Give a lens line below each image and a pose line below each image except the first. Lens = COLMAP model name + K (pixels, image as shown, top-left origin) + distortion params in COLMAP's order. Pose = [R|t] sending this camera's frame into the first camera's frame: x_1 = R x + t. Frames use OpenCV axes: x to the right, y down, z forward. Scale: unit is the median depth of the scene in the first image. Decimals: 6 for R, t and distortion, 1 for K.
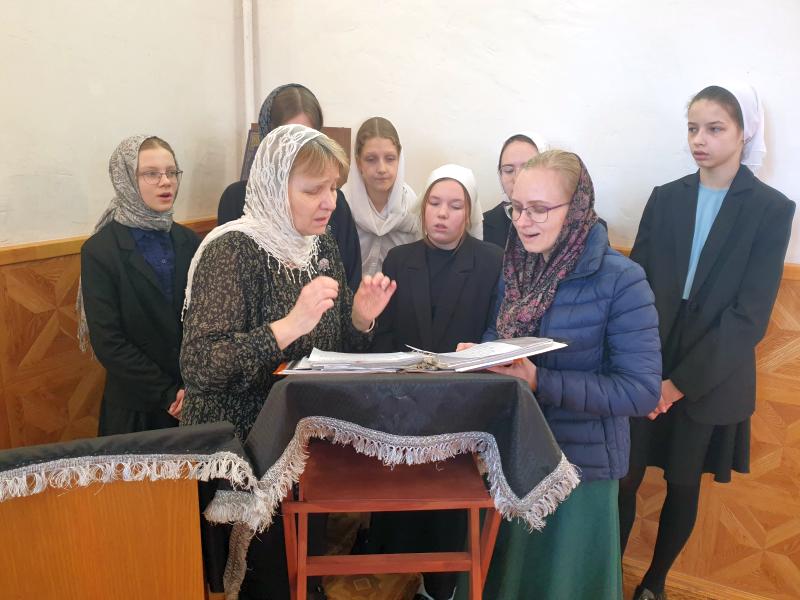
lens RADIAL K [[451.4, 0, 401.0], [0, 451.4, 292.4], [0, 0, 1]] dist [-0.039093, 0.000143]
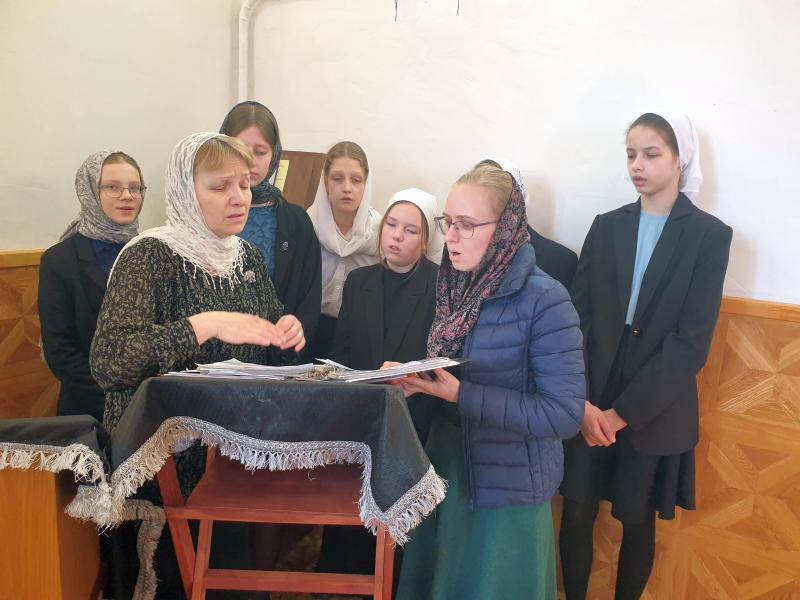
lens RADIAL K [[451.4, 0, 400.8], [0, 451.4, 296.9], [0, 0, 1]] dist [-0.039093, 0.000143]
pose [[0.999257, 0.034160, -0.017824, 0.184537], [-0.035137, 0.997716, -0.057687, 0.031197], [0.015812, 0.058271, 0.998176, 0.002648]]
